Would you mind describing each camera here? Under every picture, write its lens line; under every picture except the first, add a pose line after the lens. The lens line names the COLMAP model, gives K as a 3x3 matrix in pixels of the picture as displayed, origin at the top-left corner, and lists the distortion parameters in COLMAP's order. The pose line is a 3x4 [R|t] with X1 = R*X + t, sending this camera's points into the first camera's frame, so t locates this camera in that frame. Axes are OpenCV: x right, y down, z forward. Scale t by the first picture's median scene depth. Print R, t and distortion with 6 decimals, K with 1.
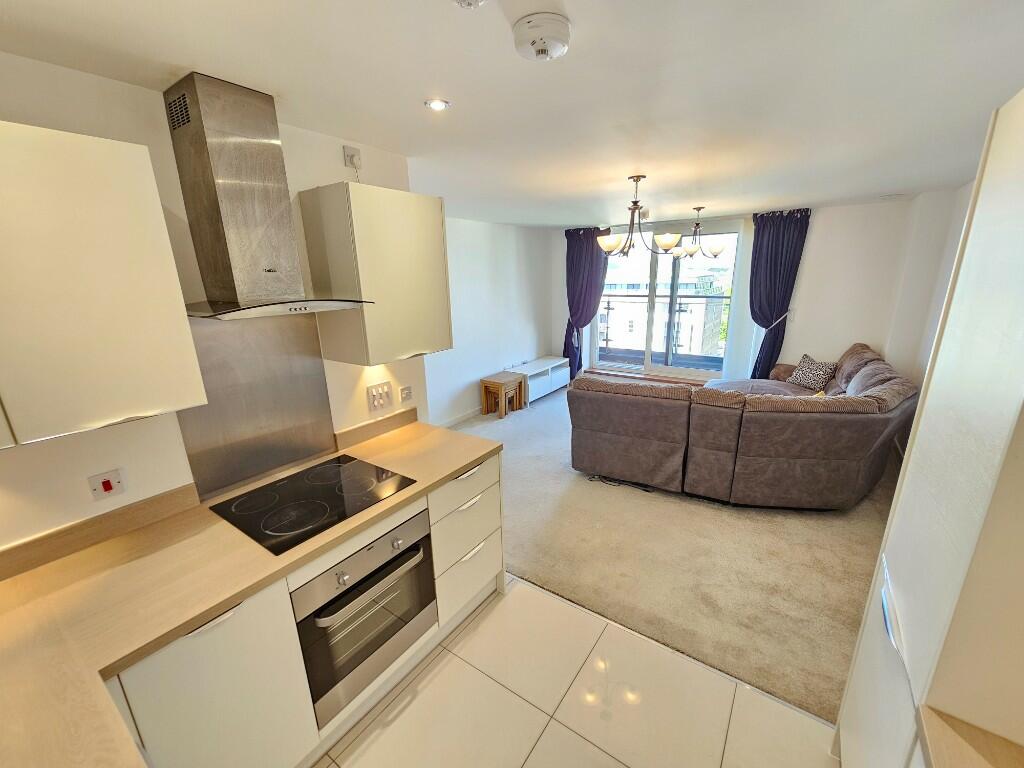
lens RADIAL K [[420.0, 0, 515.4], [0, 420.0, 384.2], [0, 0, 1]] dist [-0.001575, -0.000043]
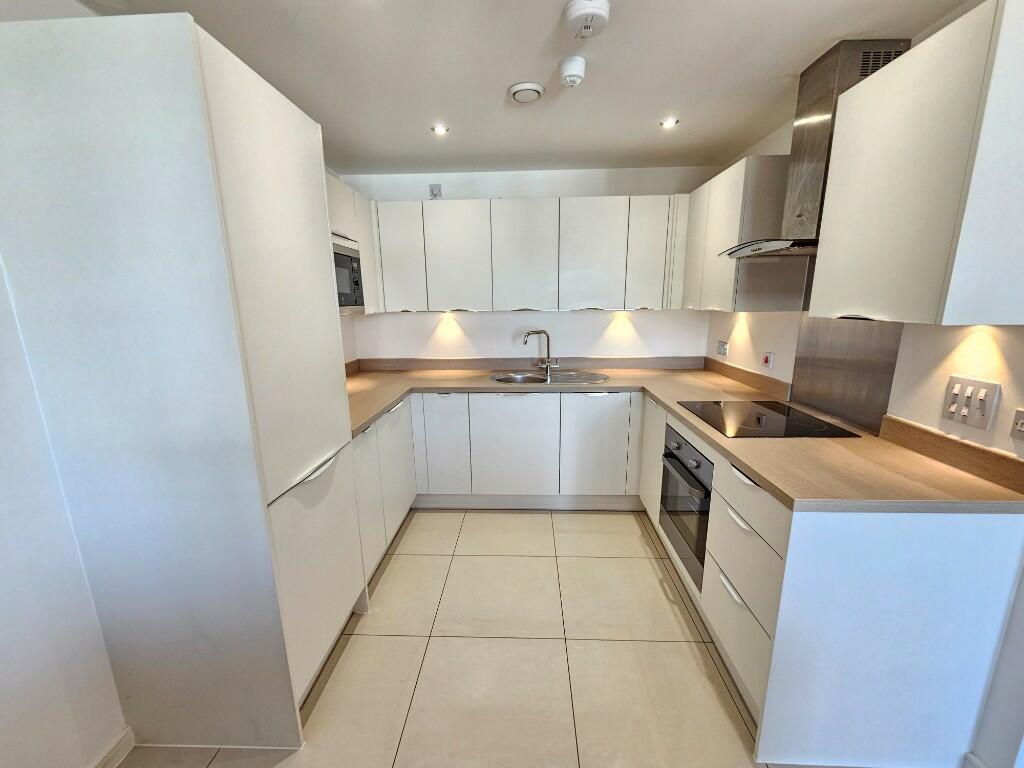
lens RADIAL K [[420.0, 0, 511.7], [0, 420.0, 379.5], [0, 0, 1]] dist [-0.001575, -0.000043]
pose [[-0.839458, 0.124063, -0.529073, 0.603160], [-0.119572, 0.907562, 0.402535, -0.186654], [0.530106, 0.401174, -0.747026, 1.302469]]
